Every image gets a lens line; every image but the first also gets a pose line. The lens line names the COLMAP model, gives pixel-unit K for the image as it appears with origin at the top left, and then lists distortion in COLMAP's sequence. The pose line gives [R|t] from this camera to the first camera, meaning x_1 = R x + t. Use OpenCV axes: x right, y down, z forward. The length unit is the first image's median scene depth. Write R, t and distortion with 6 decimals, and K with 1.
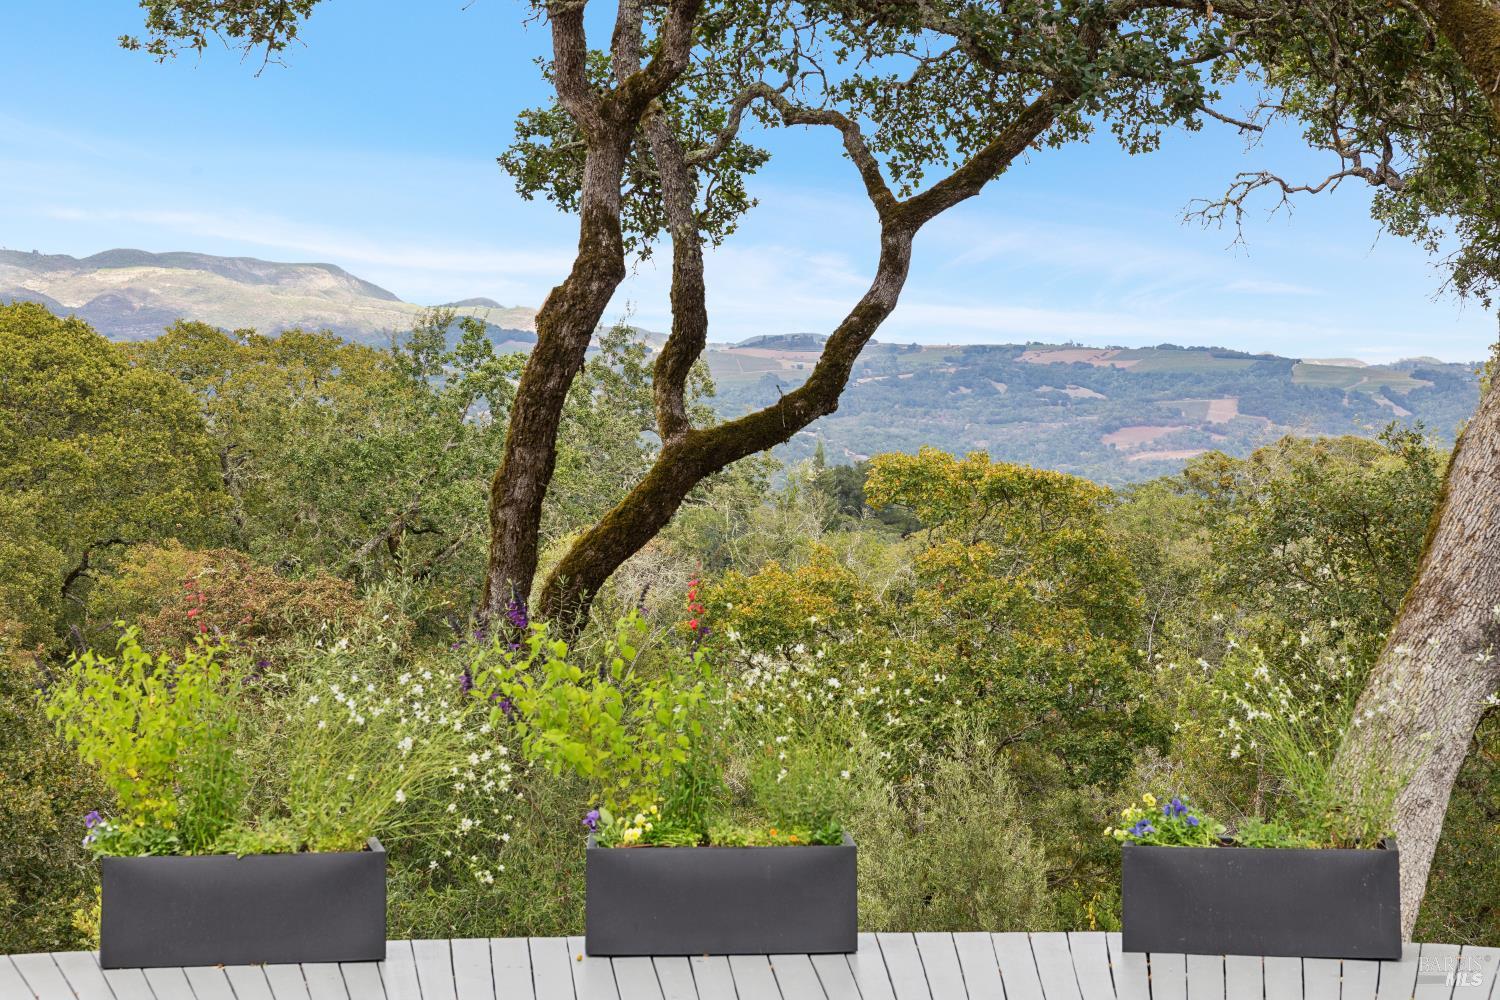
lens RADIAL K [[2554.5, 0, 750.6], [0, 2554.5, 495.4], [0, 0, 1]] dist [0.032969, 0.000000]
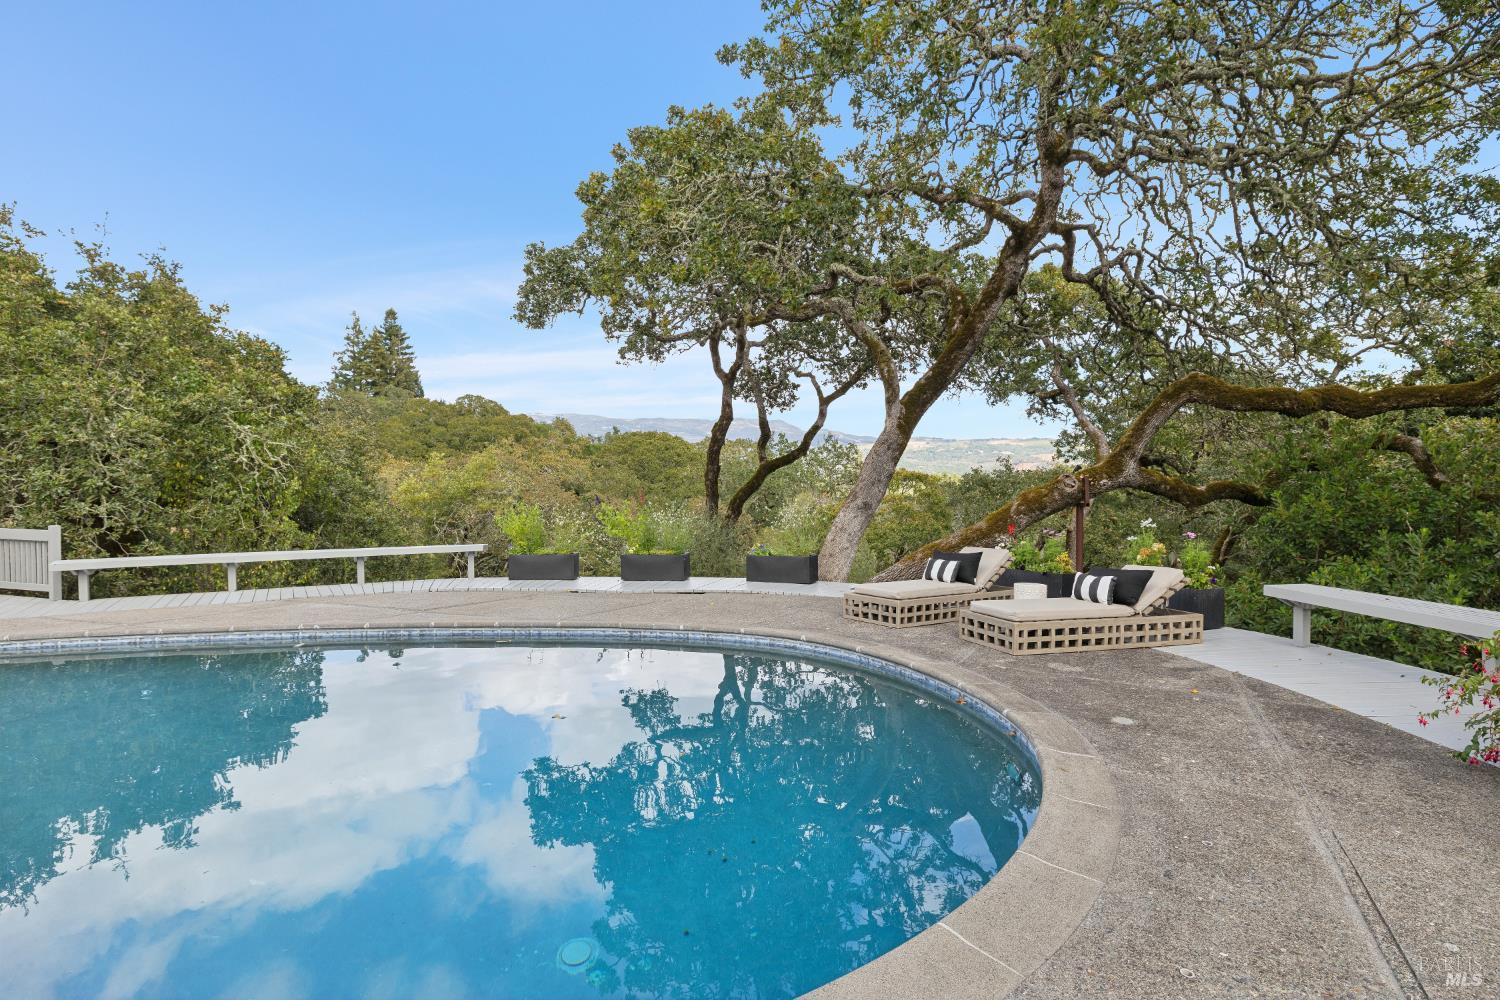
lens RADIAL K [[750.8, 0, 752.6], [0, 750.8, 502.2], [0, 0, 1]] dist [-0.021356, -0.000709]
pose [[0.976111, -0.003159, -0.217250, 0.172886], [0.007621, 0.999777, 0.019705, 0.012325], [0.217139, -0.020890, 0.975917, -0.065115]]
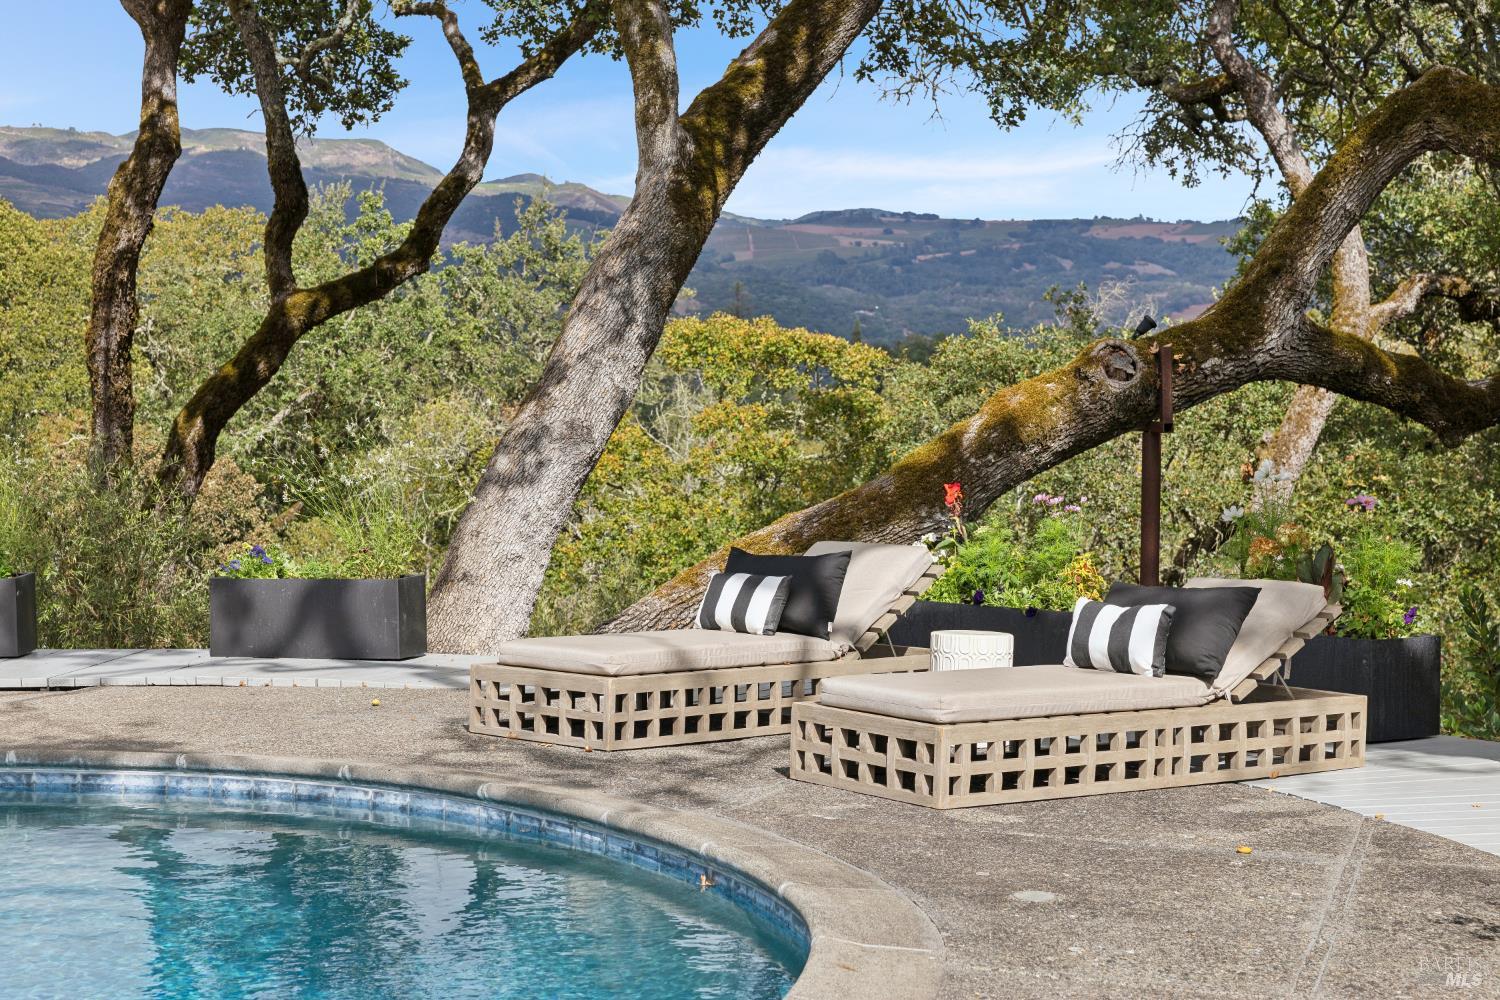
lens RADIAL K [[2680.7, 0, 781.9], [0, 2680.7, 559.4], [0, 0, 1]] dist [0.012330, 0.000000]
pose [[0.999456, -0.000279, -0.032985, 0.206226], [0.002467, 0.997797, 0.066300, 0.014292], [0.032894, -0.066345, 0.997254, -0.166165]]
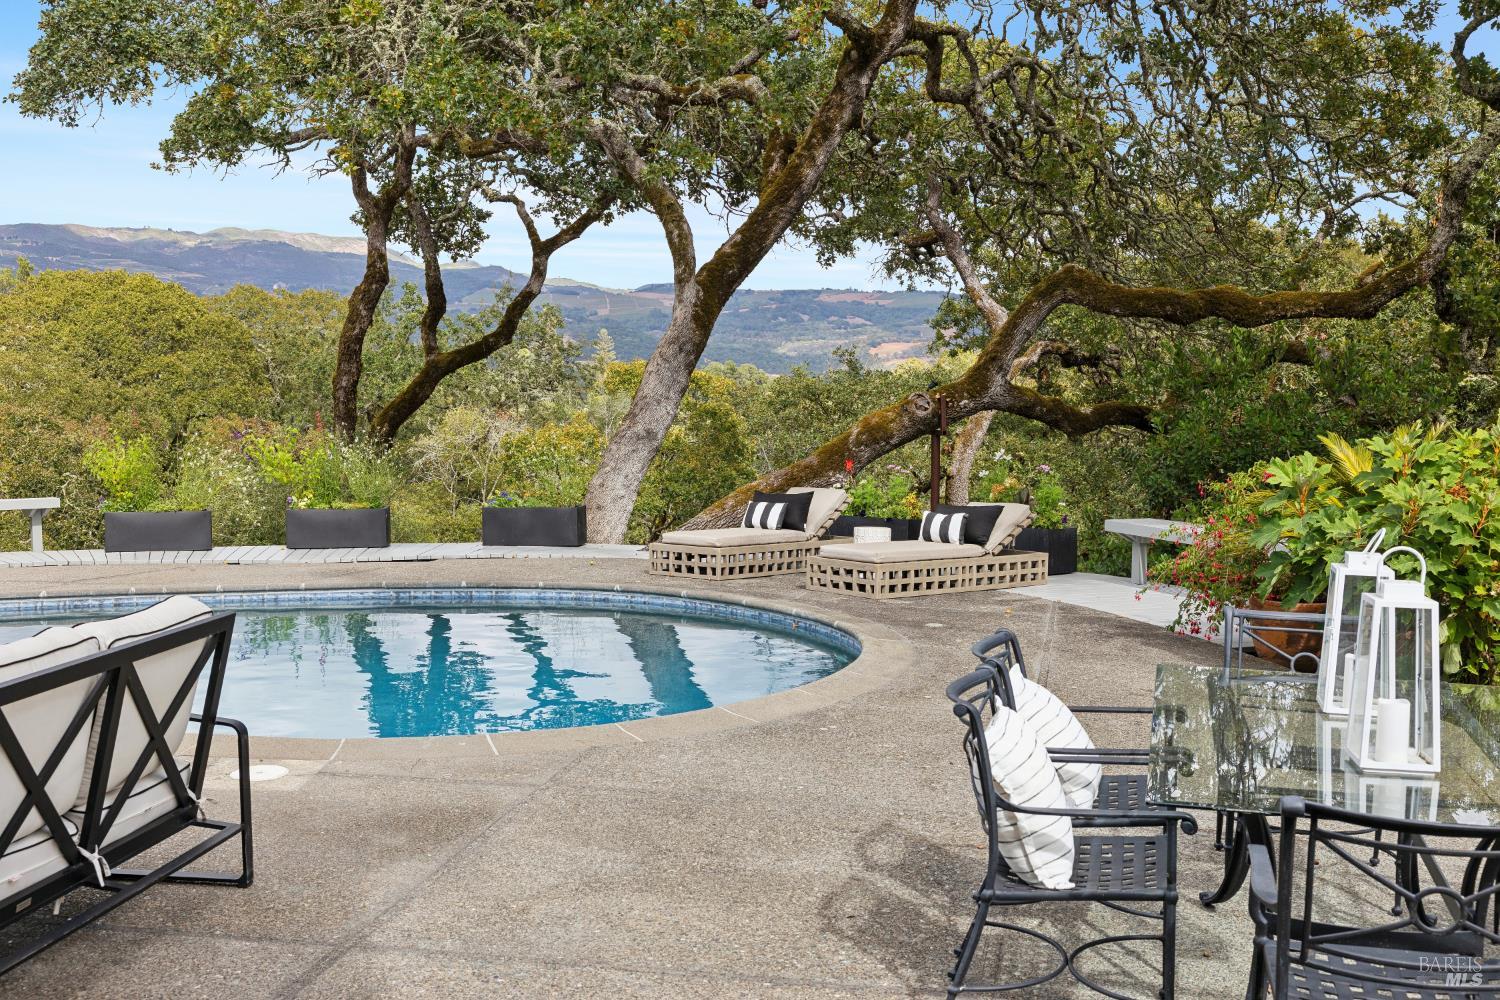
lens RADIAL K [[1717.2, 0, 749.4], [0, 1717.2, 491.9], [0, 0, 1]] dist [0.021263, 0.000000]
pose [[0.998973, -0.006884, 0.044781, 0.146766], [0.004178, 0.998174, 0.060257, 0.003790], [-0.045114, -0.060008, 0.997178, -0.362749]]
